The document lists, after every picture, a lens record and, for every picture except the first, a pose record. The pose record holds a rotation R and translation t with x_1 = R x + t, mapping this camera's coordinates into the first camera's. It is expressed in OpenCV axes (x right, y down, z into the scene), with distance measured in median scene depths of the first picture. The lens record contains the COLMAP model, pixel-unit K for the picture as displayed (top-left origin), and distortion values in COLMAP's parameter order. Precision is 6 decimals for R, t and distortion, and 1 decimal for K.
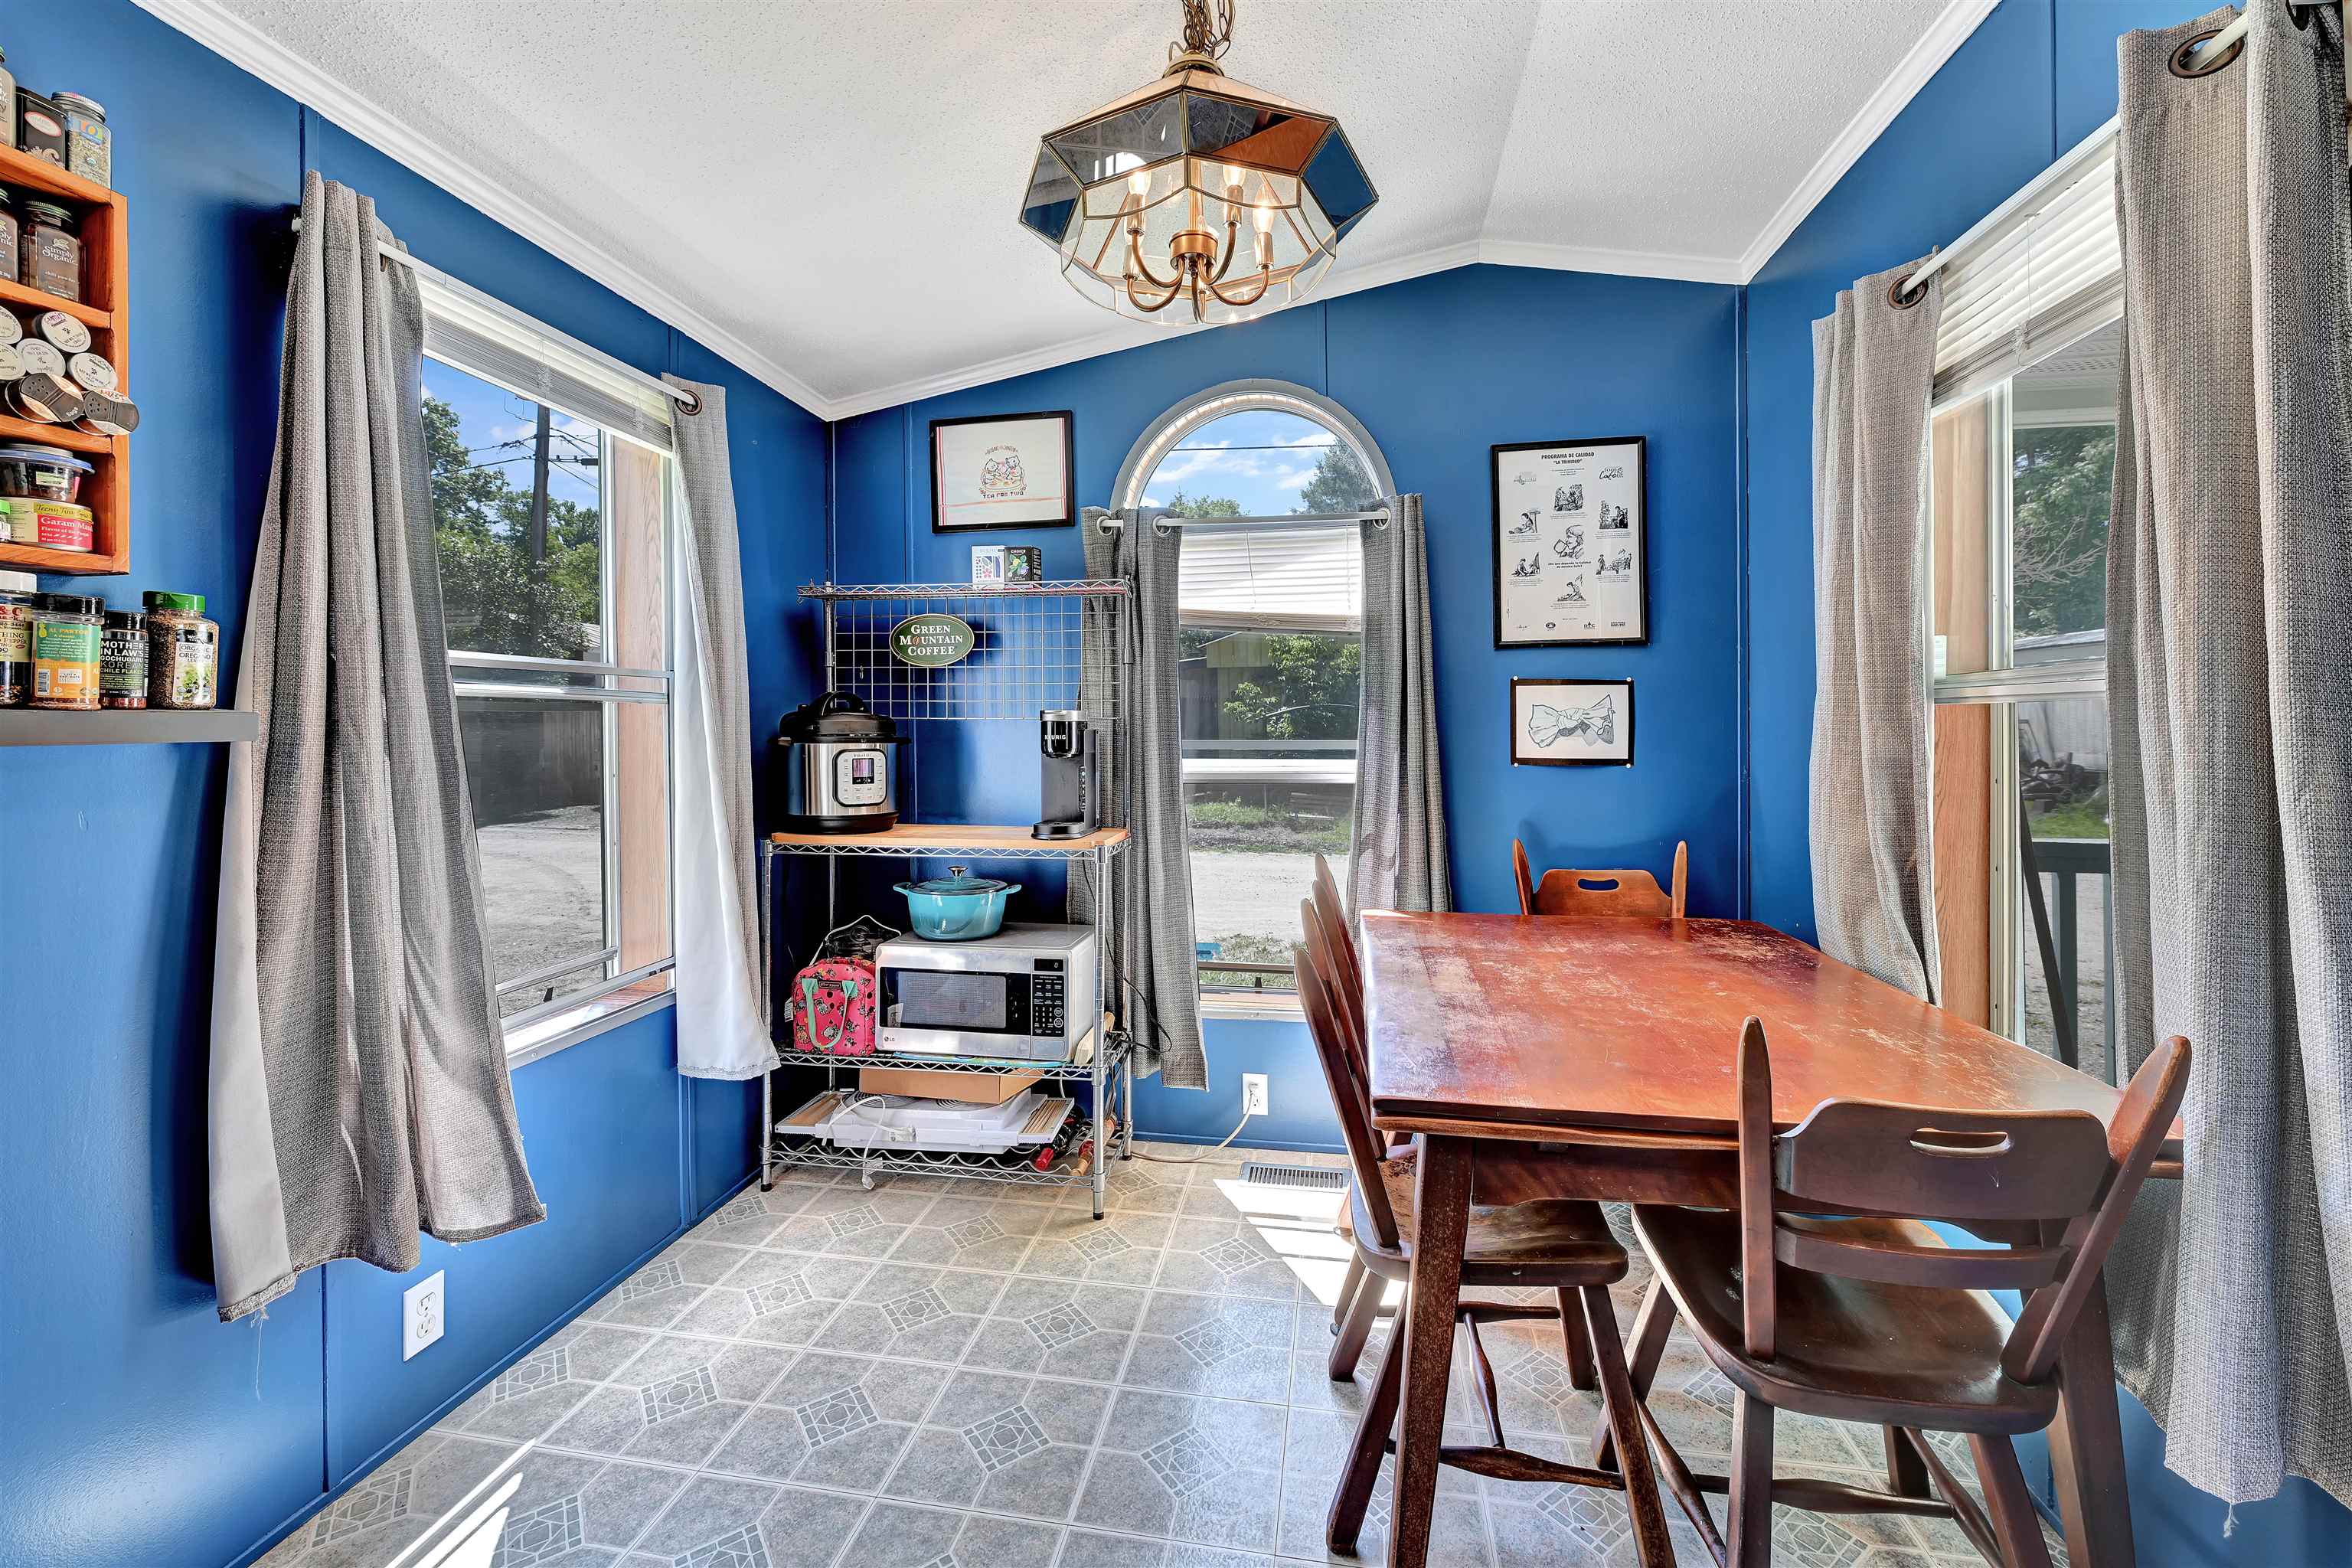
lens RADIAL K [[954.0, 0, 1169.9], [0, 954.0, 728.1], [0, 0, 1]] dist [-0.007329, -0.000258]
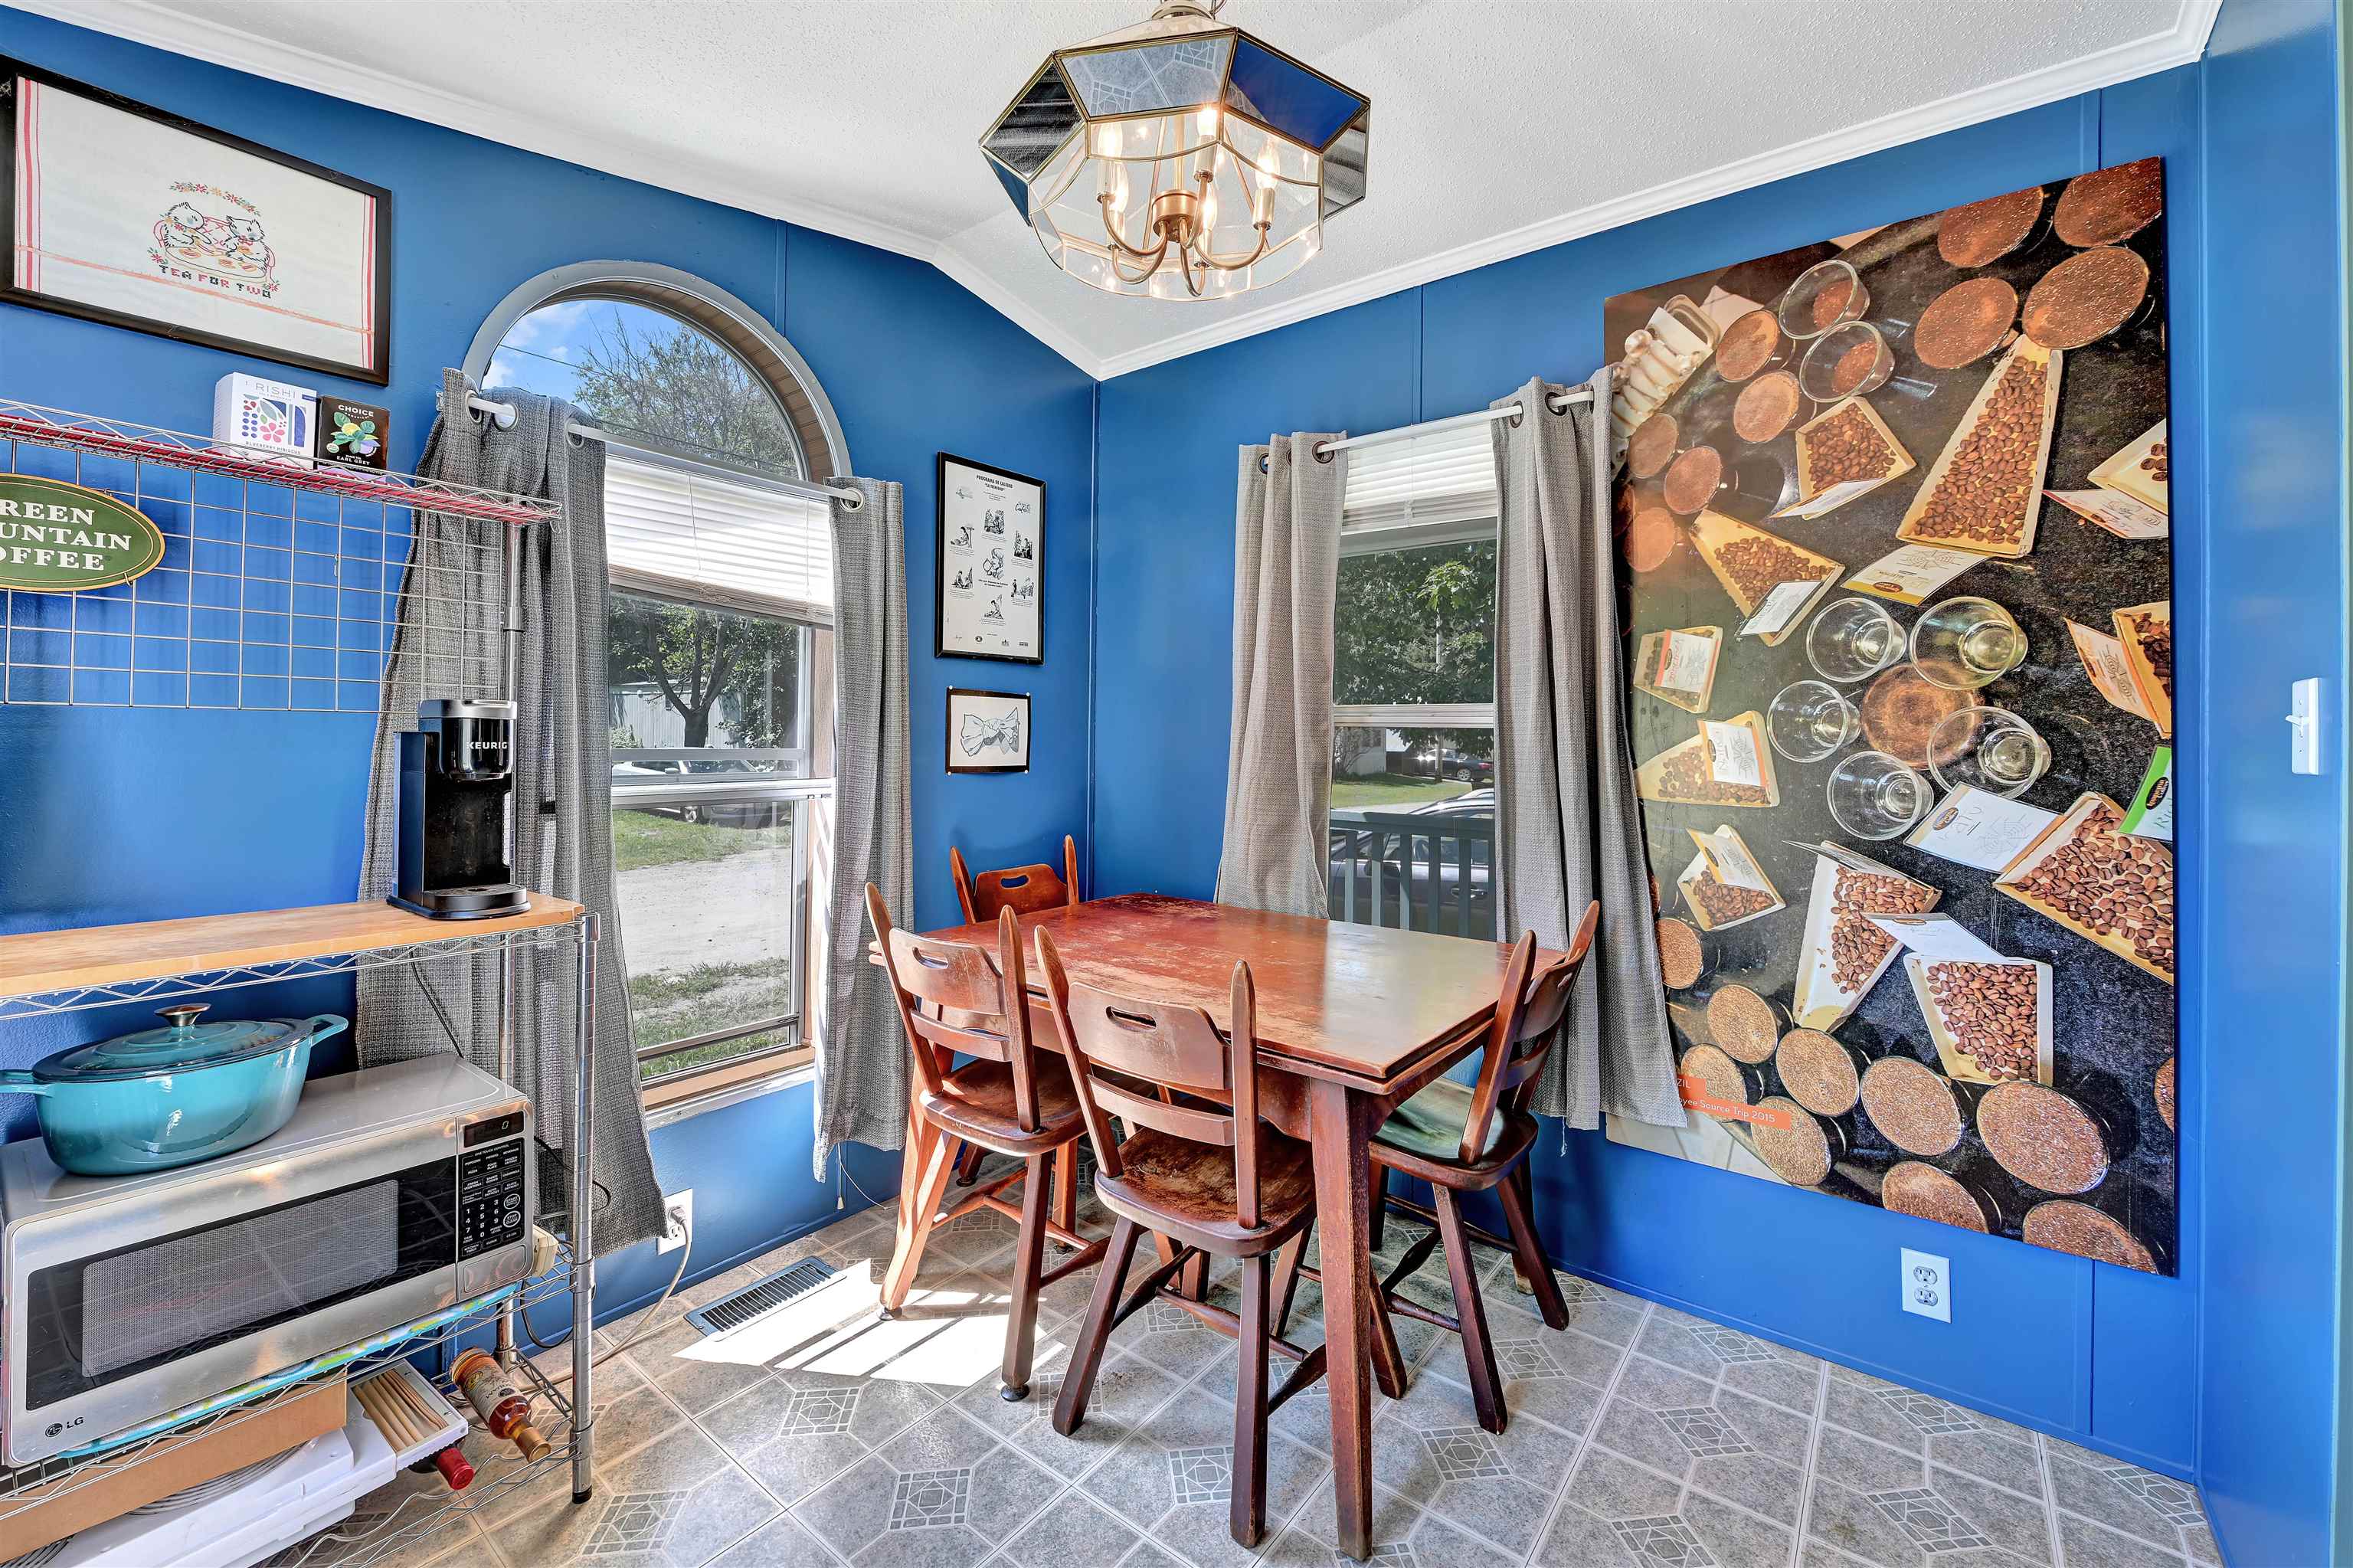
lens RADIAL K [[962.1, 0, 1174.6], [0, 962.1, 715.2], [0, 0, 1]] dist [-0.008258, -0.000025]
pose [[0.463301, 0.029310, 0.885716, -0.423279], [-0.013540, 0.999570, -0.025995, 0.000435], [-0.886098, 0.000051, 0.463499, 0.314459]]
